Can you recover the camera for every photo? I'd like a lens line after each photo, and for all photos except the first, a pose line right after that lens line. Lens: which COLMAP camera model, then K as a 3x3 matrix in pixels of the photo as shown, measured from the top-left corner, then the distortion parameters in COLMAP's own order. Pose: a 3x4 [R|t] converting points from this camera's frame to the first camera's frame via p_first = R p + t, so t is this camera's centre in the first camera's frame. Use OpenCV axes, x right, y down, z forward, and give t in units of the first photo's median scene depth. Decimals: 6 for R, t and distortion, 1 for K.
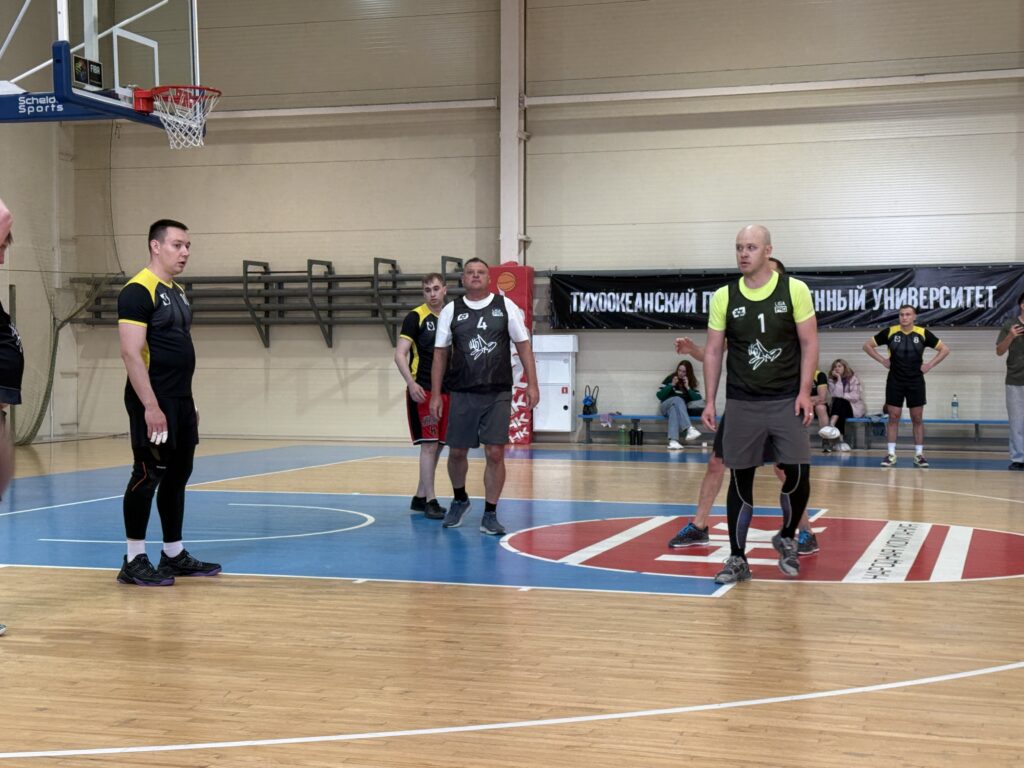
lens RADIAL K [[1521.6, 0, 500.8], [0, 1521.6, 365.9], [0, 0, 1]] dist [0.142139, 0.000000]
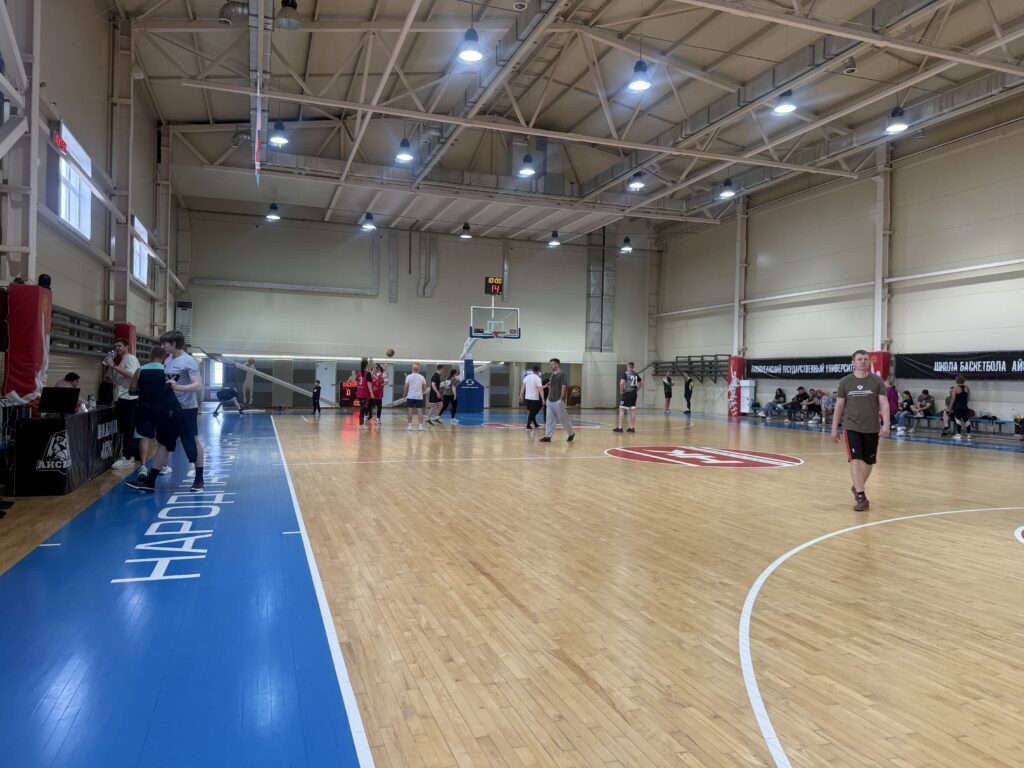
lens RADIAL K [[720.9, 0, 508.8], [0, 720.9, 377.7], [0, 0, 1]] dist [0.030757, -0.037799]
pose [[0.587971, 0.002712, -0.808877, 0.916500], [-0.015998, 0.999838, -0.008277, -0.006265], [0.808723, 0.017807, 0.587919, -0.208189]]
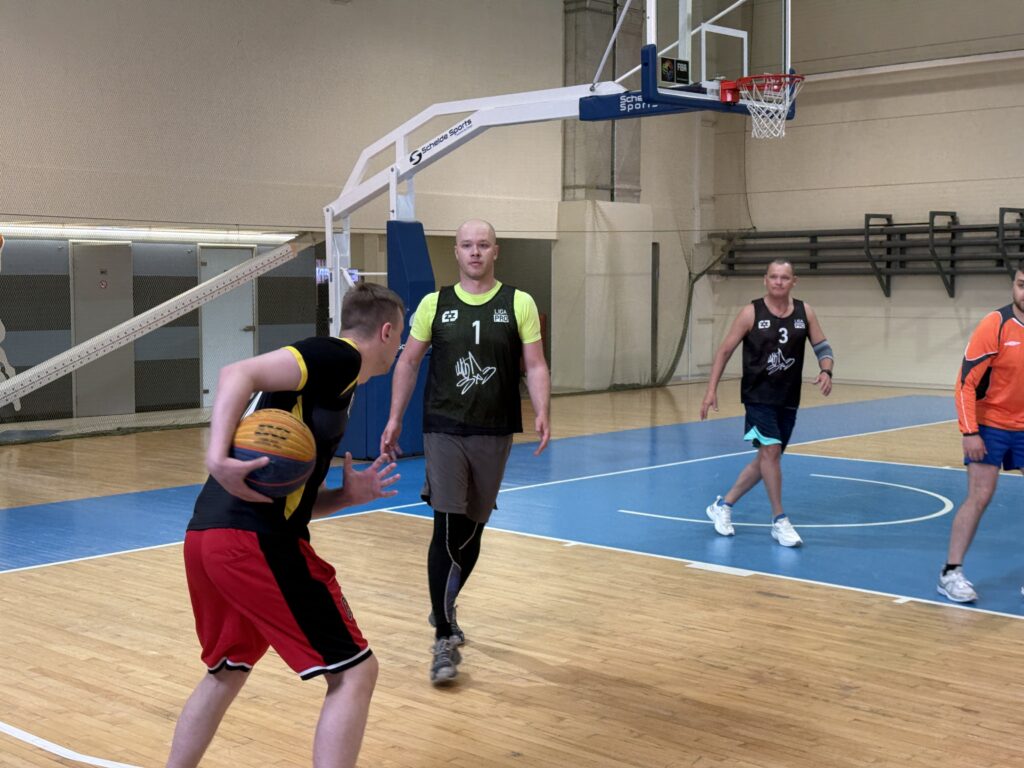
lens RADIAL K [[1396.5, 0, 495.9], [0, 1396.5, 385.0], [0, 0, 1]] dist [0.138812, 0.000000]
pose [[0.908500, 0.027261, -0.416996, 0.009293], [-0.003279, 0.998304, 0.058119, -0.009630], [0.417873, -0.051434, 0.907048, 0.019067]]
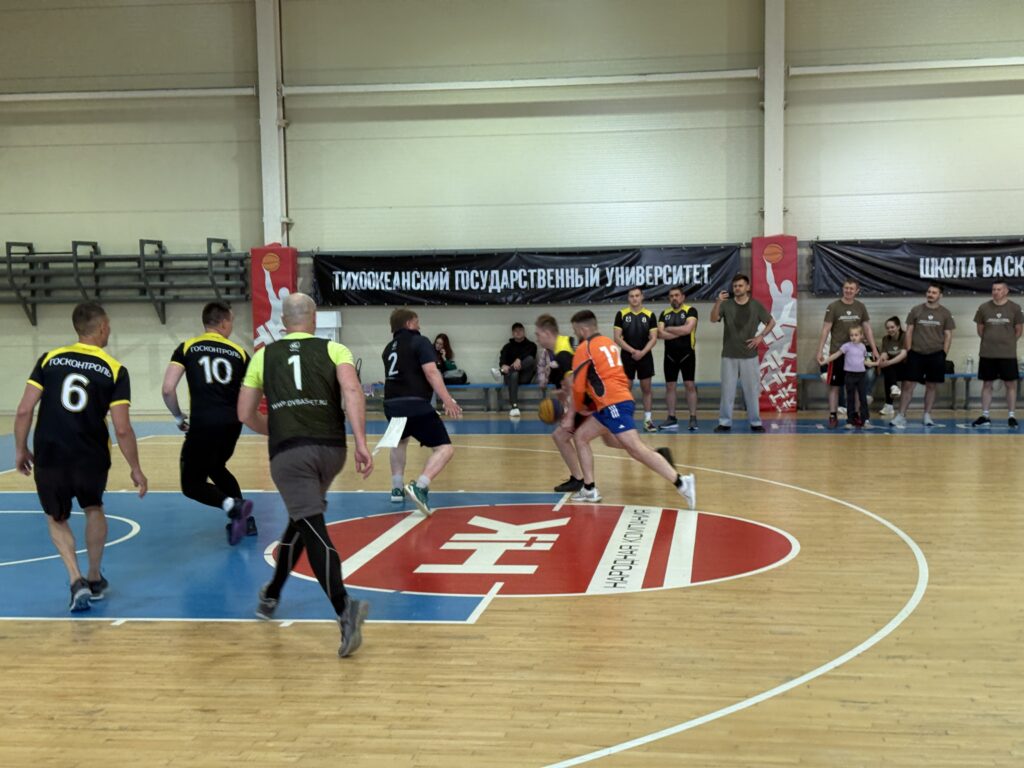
lens RADIAL K [[1396.5, 0, 503.6], [0, 1396.5, 375.2], [0, 0, 1]] dist [0.138812, 0.000000]
pose [[0.986231, -0.027538, 0.163066, 0.002077], [0.021671, 0.999056, 0.037650, -0.010606], [-0.163948, -0.033598, 0.985897, 0.010496]]
